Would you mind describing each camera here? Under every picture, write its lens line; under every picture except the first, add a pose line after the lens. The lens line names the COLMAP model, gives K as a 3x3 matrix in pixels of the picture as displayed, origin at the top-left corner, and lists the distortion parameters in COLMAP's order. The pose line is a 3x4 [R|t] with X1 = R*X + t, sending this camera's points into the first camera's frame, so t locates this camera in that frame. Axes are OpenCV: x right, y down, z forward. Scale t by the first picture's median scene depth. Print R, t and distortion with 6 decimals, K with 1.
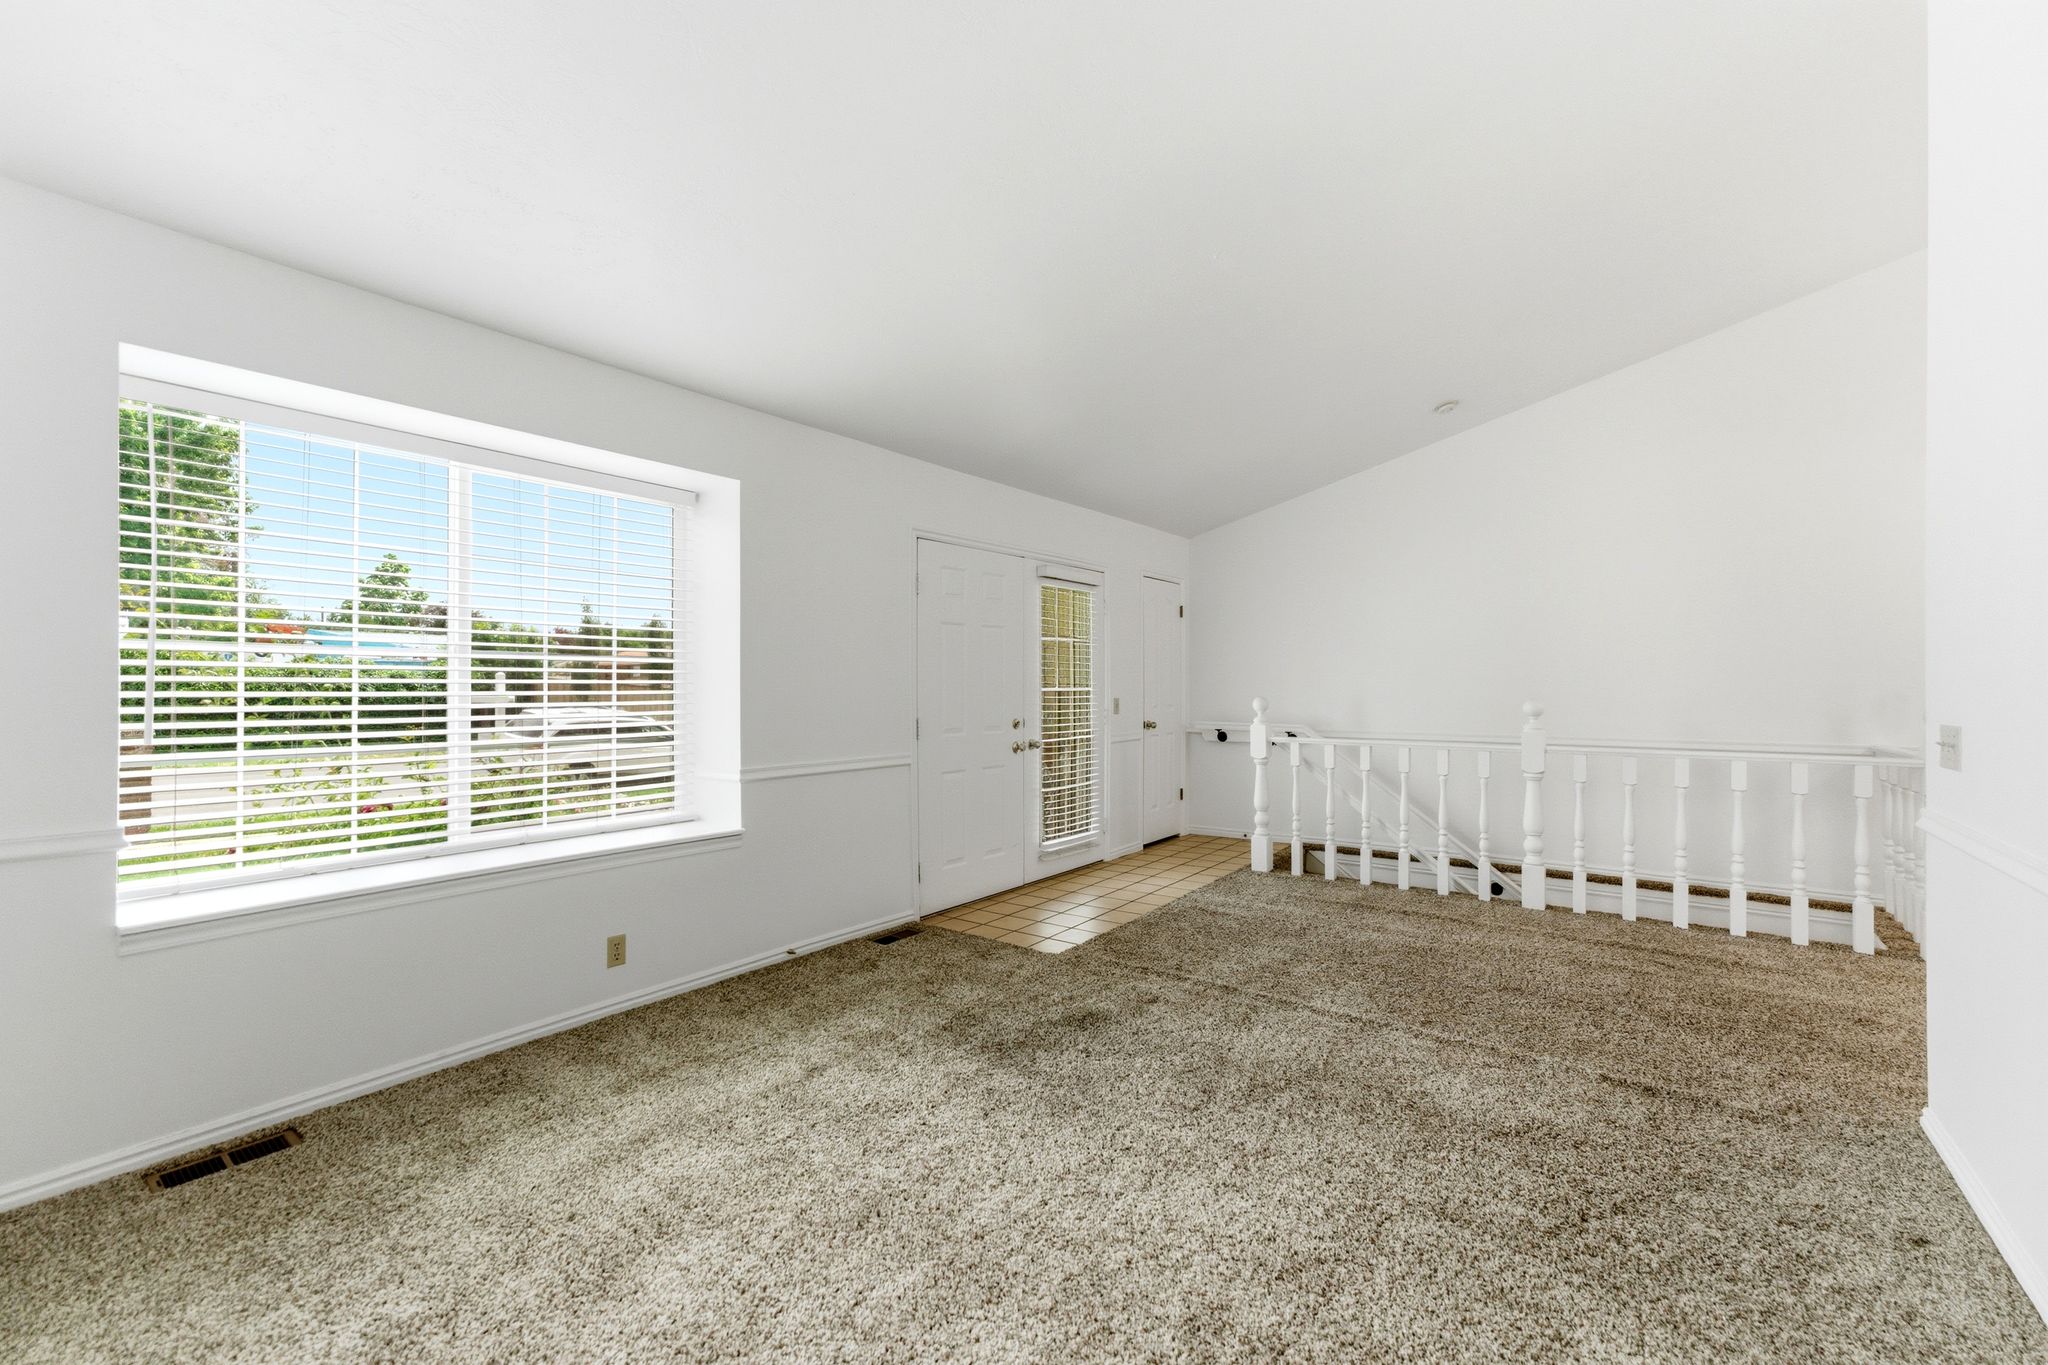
lens RADIAL K [[842.1, 0, 1024.6], [0, 842.1, 689.7], [0, 0, 1]] dist [0.013307, 0.000374]
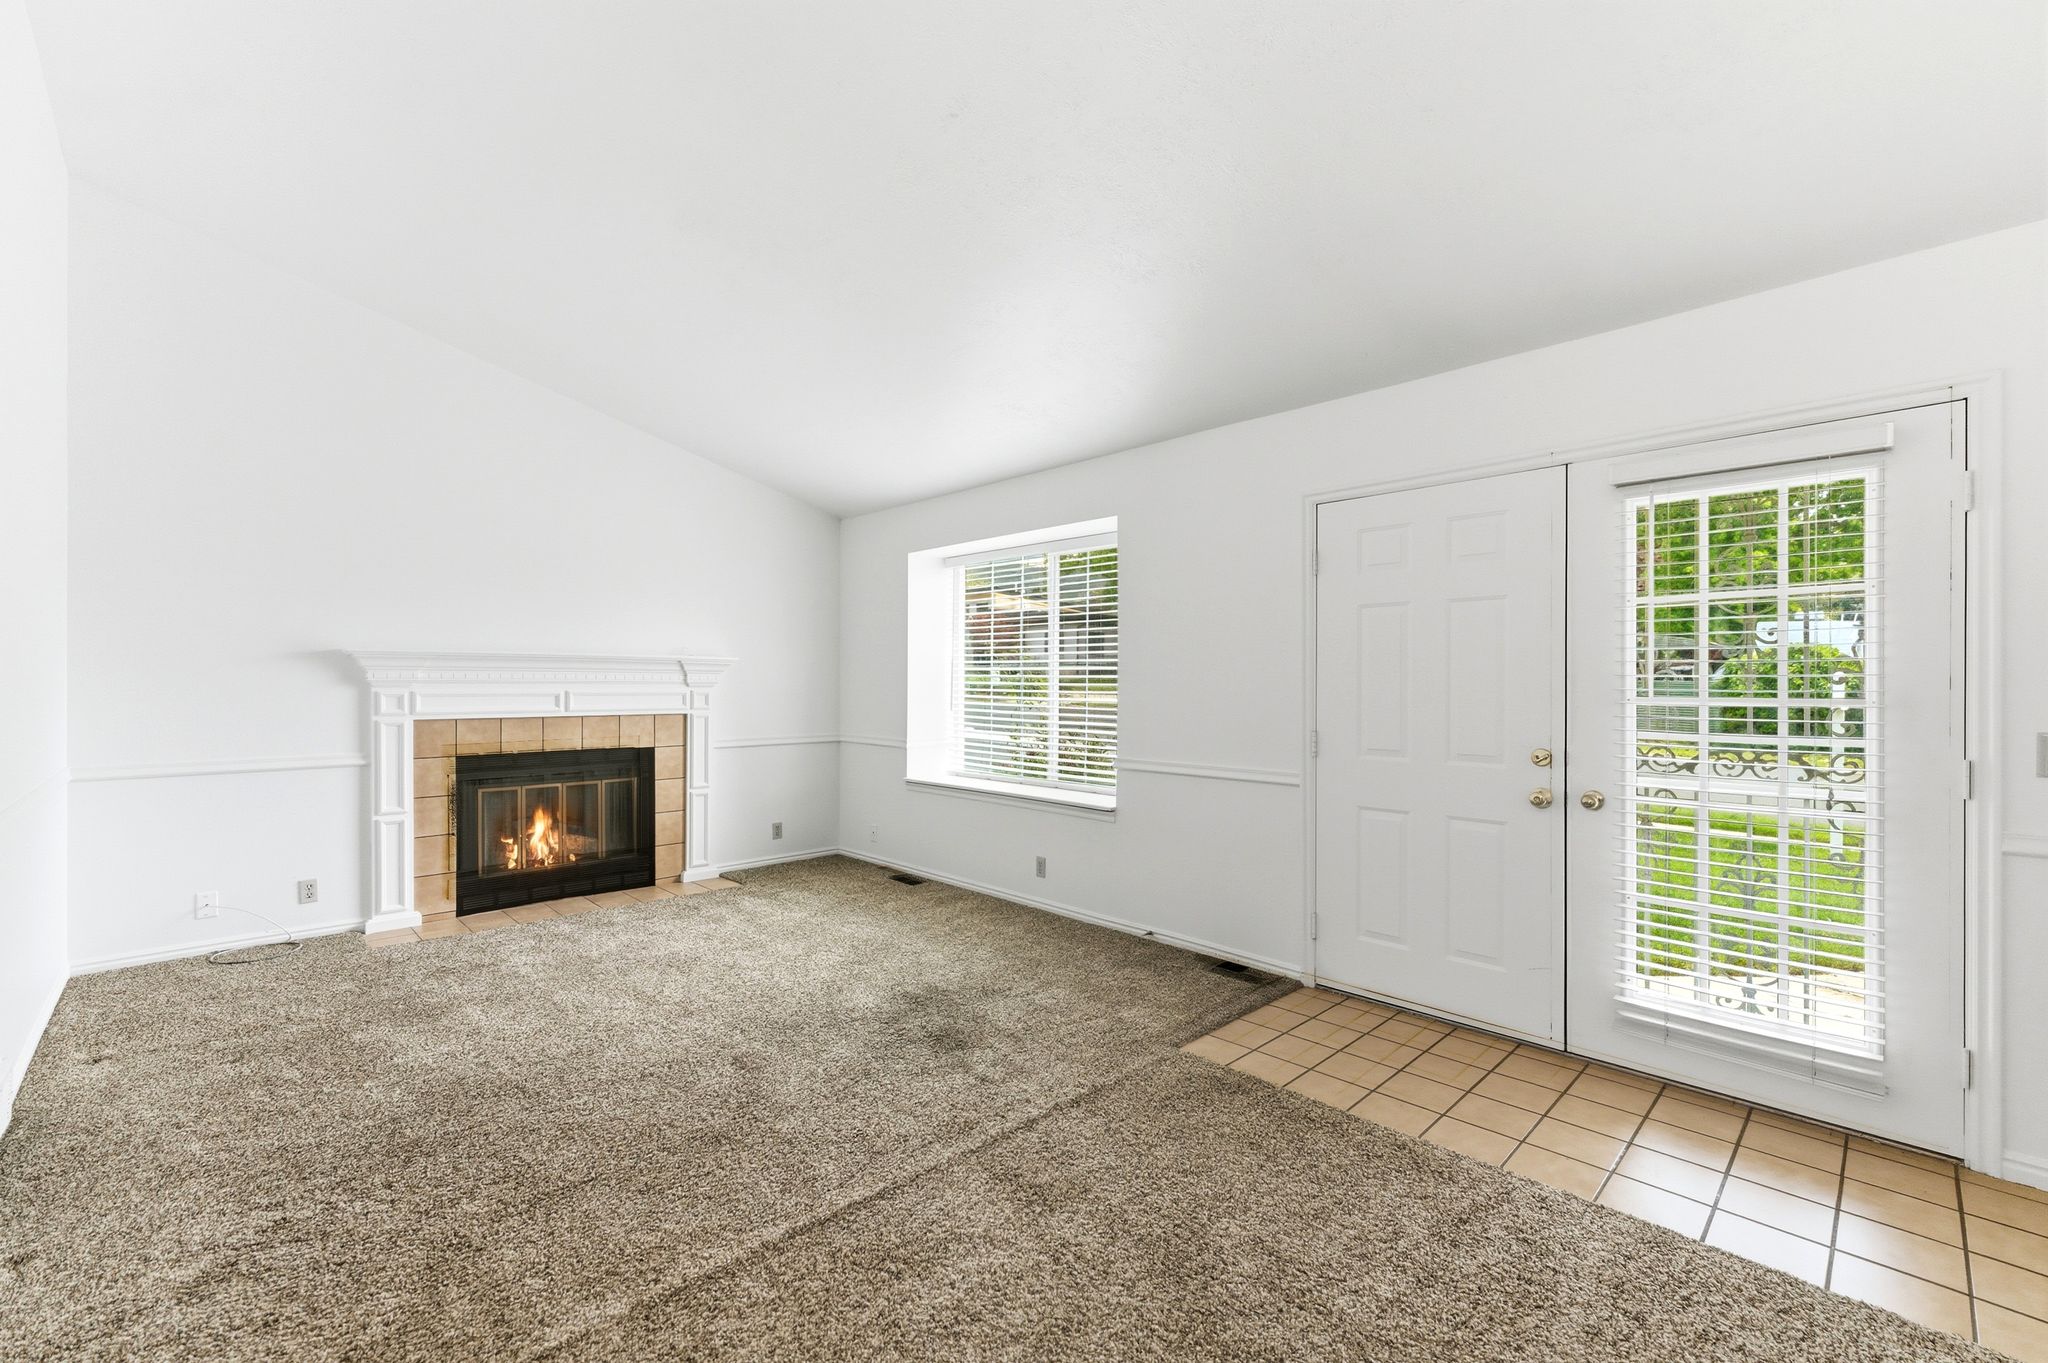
lens RADIAL K [[842.1, 0, 1020.5], [0, 842.1, 677.1], [0, 0, 1]] dist [0.013307, 0.000374]
pose [[-0.149202, 0.000652, -0.988807, 0.794442], [-0.004708, 0.999988, 0.001369, -0.018094], [0.988796, 0.004859, -0.149197, 0.959910]]
